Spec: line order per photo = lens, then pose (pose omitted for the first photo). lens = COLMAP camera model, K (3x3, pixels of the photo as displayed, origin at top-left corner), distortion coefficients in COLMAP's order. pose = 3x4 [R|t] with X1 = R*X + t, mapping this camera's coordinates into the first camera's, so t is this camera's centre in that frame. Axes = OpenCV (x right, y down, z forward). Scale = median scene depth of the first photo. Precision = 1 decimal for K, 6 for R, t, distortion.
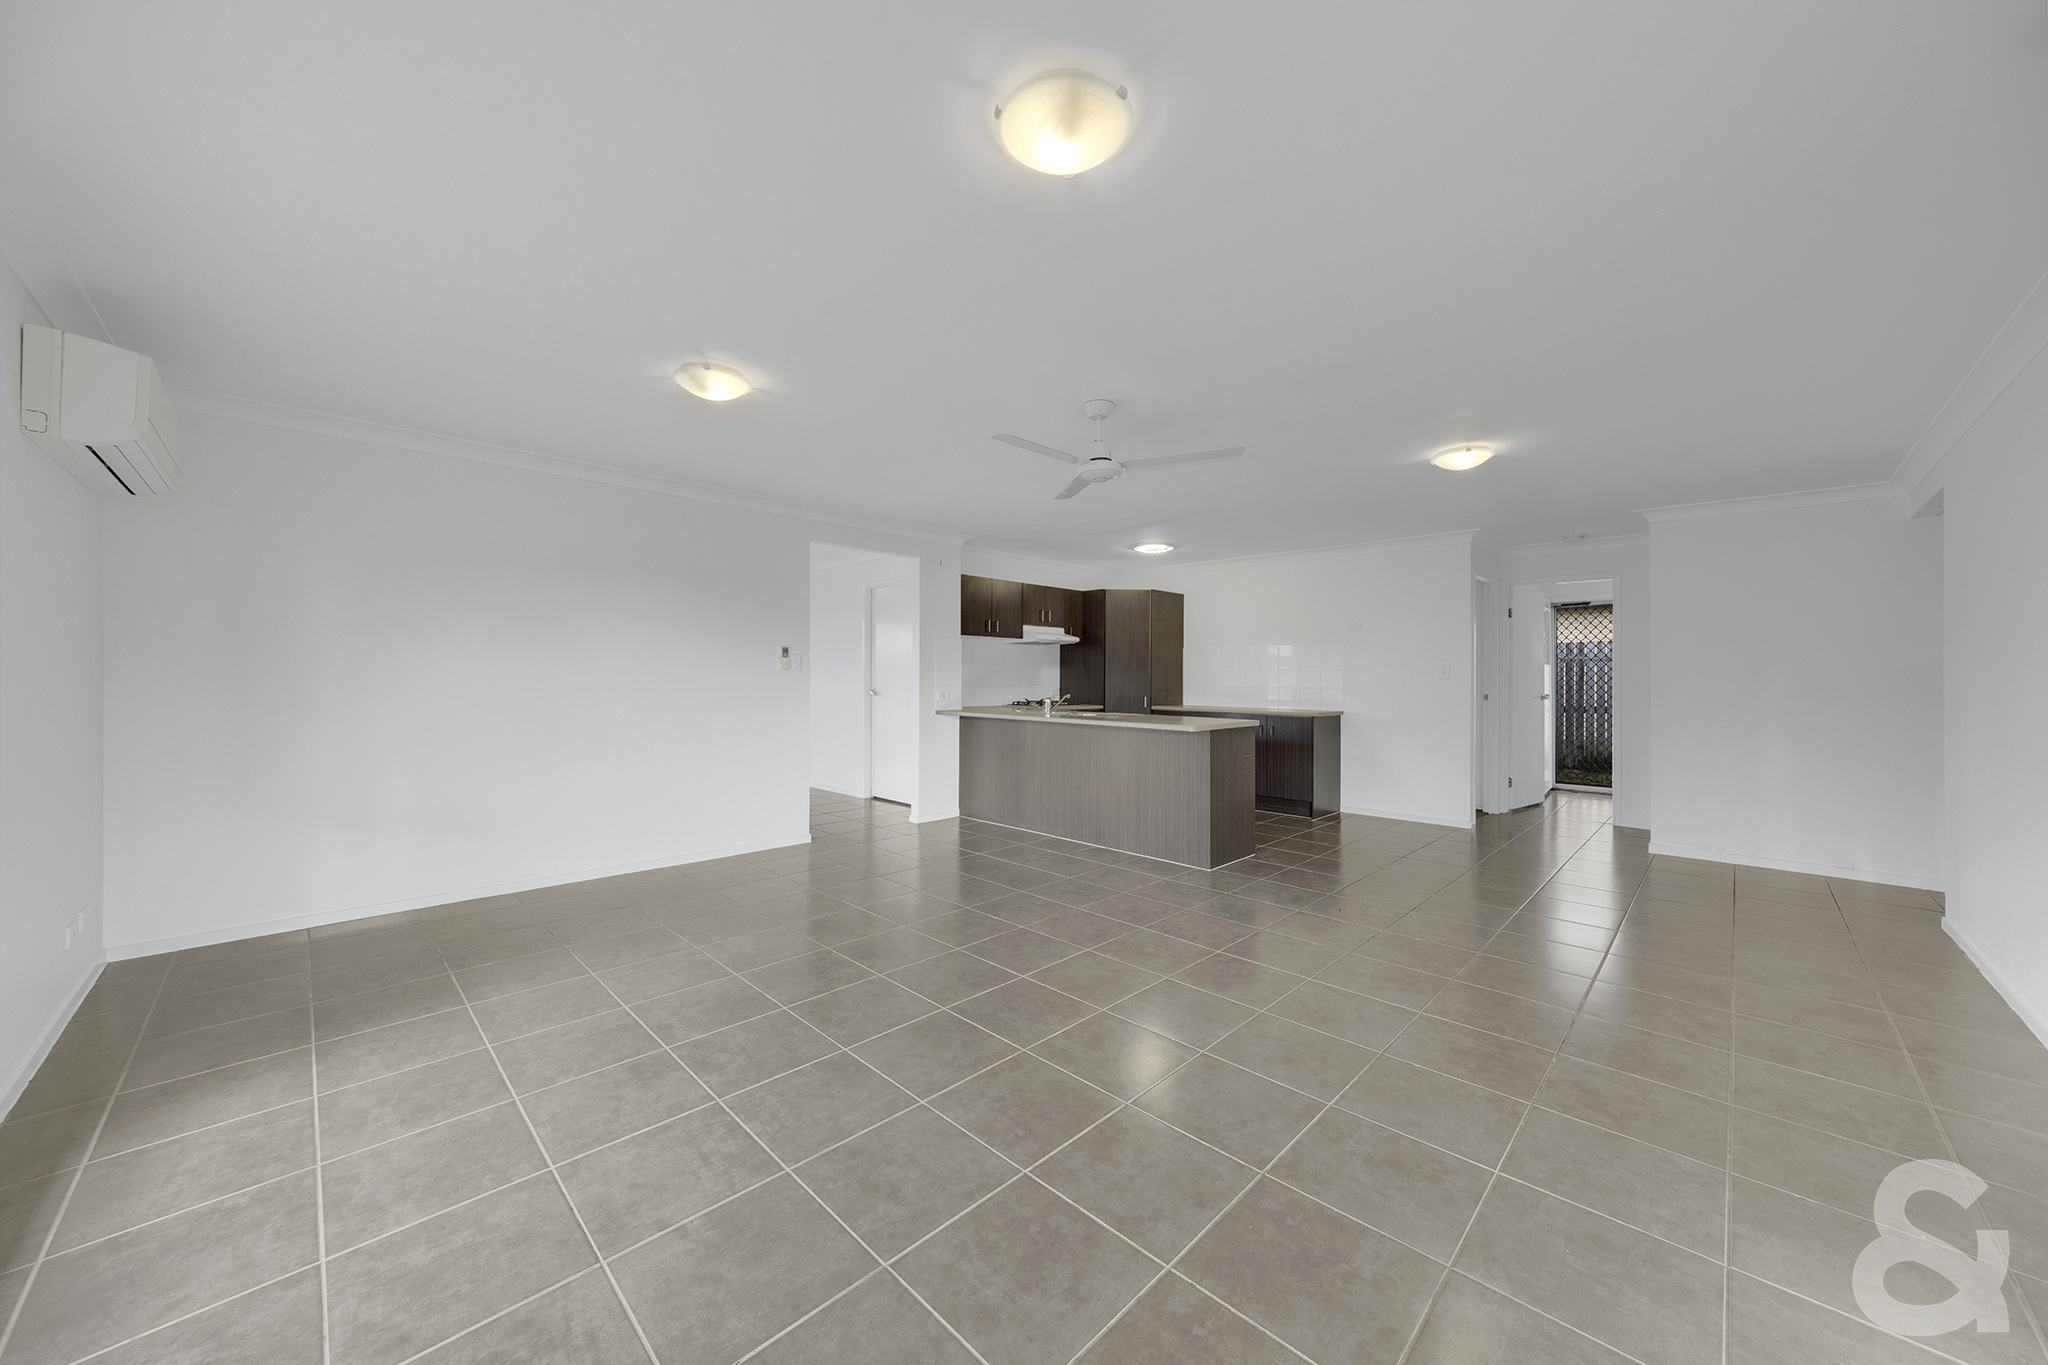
lens RADIAL K [[726.8, 0, 1023.8], [0, 726.8, 675.1], [0, 0, 1]] dist [-0.016033, 0.013351]
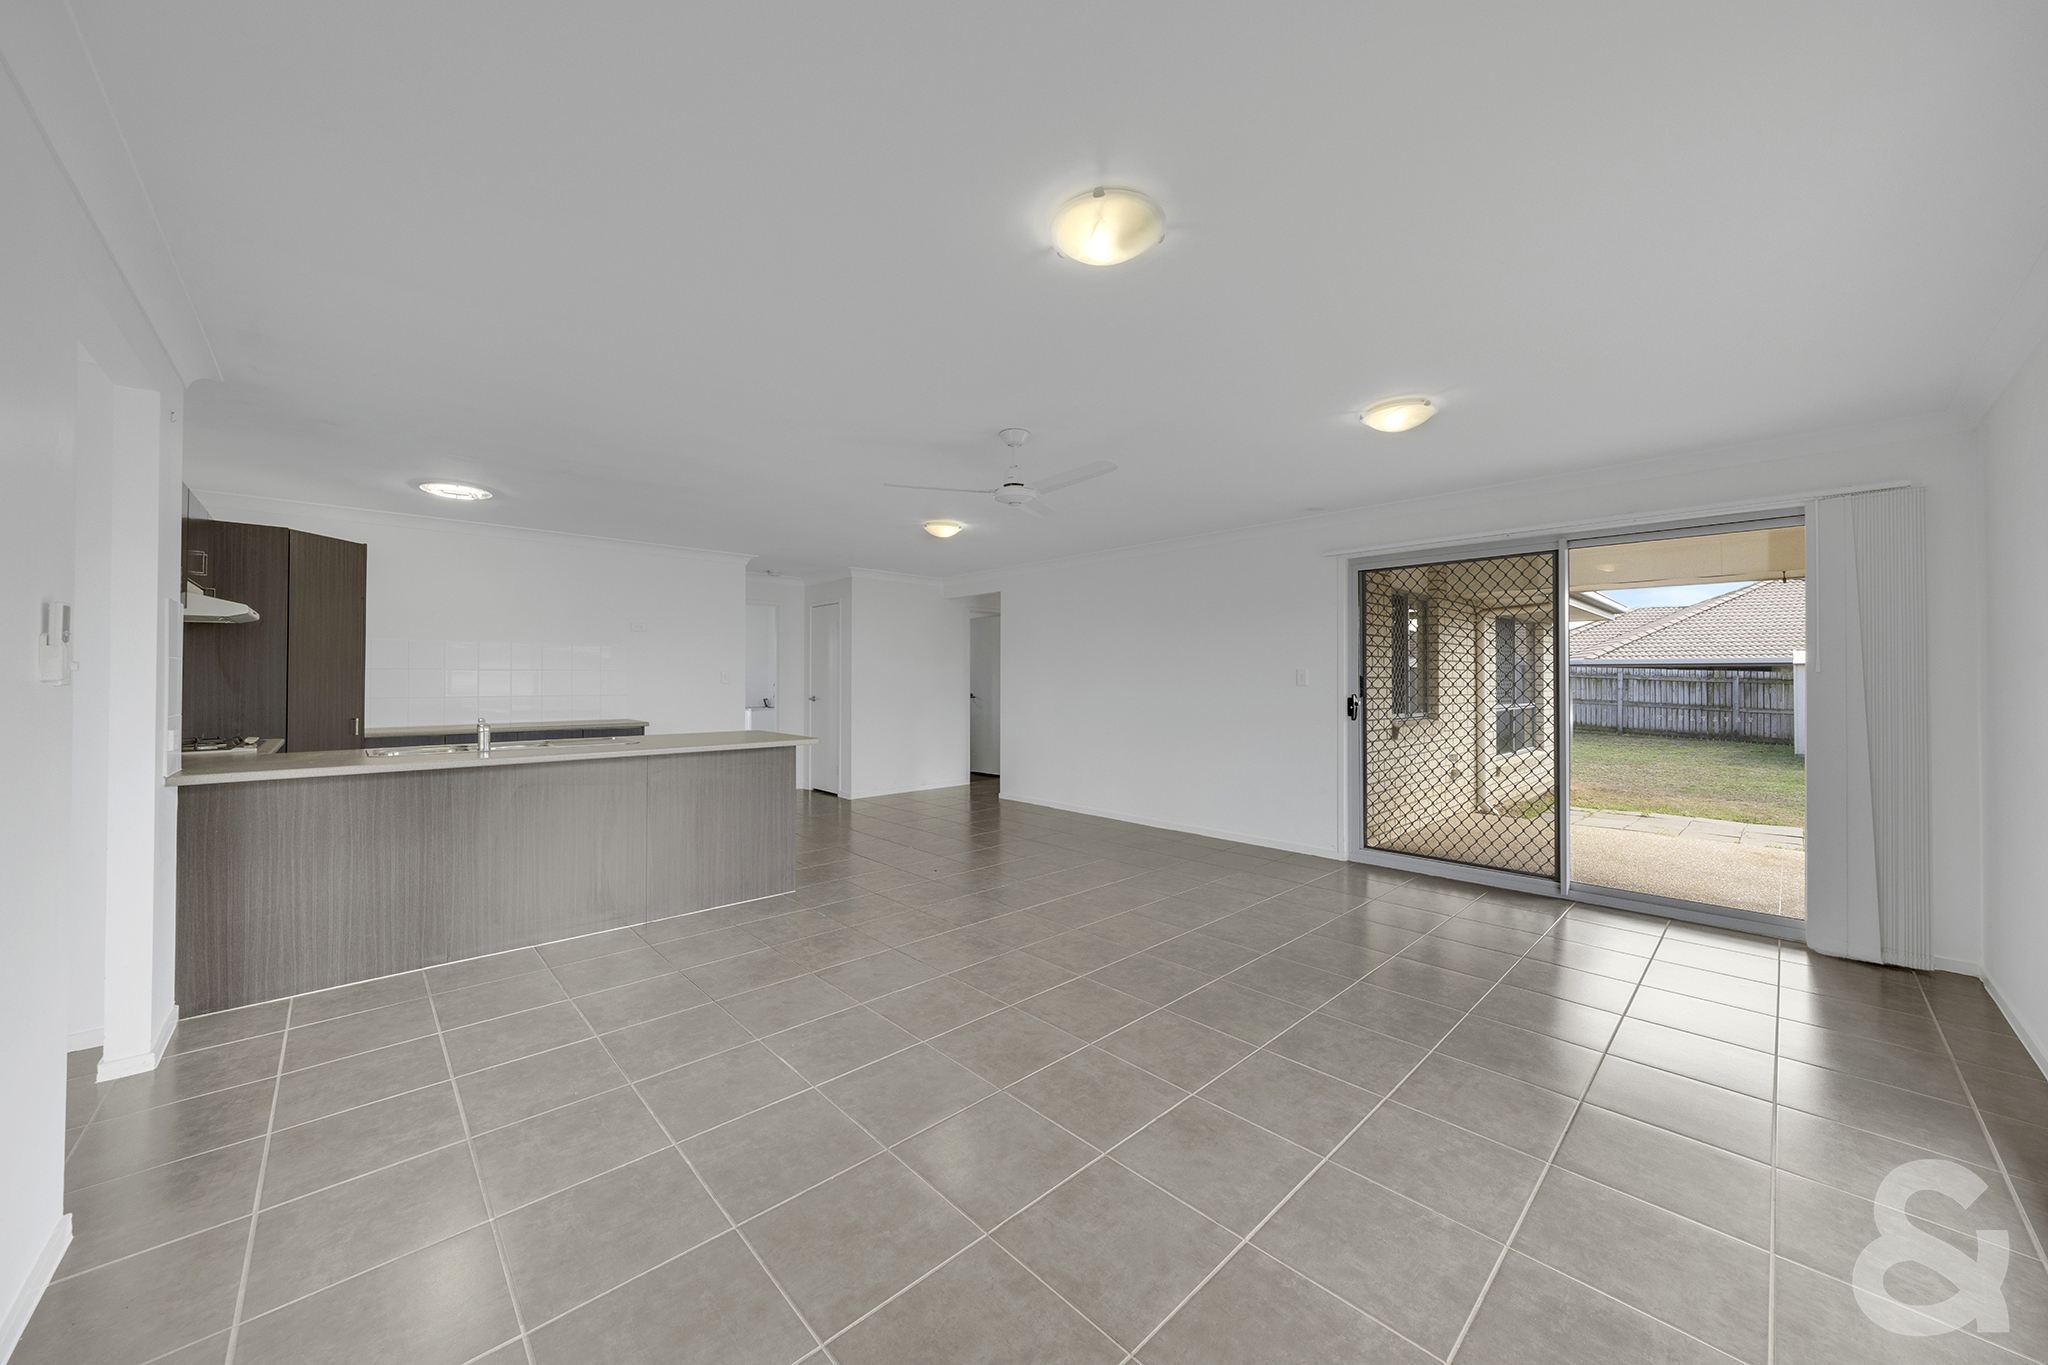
lens RADIAL K [[726.8, 0, 1023.8], [0, 726.8, 675.1], [0, 0, 1]] dist [-0.016033, 0.013351]
pose [[0.041632, -0.007853, 0.999102, -1.288220], [-0.003528, 0.999962, 0.008007, -0.035873], [-0.999127, -0.003858, 0.041602, 1.277341]]
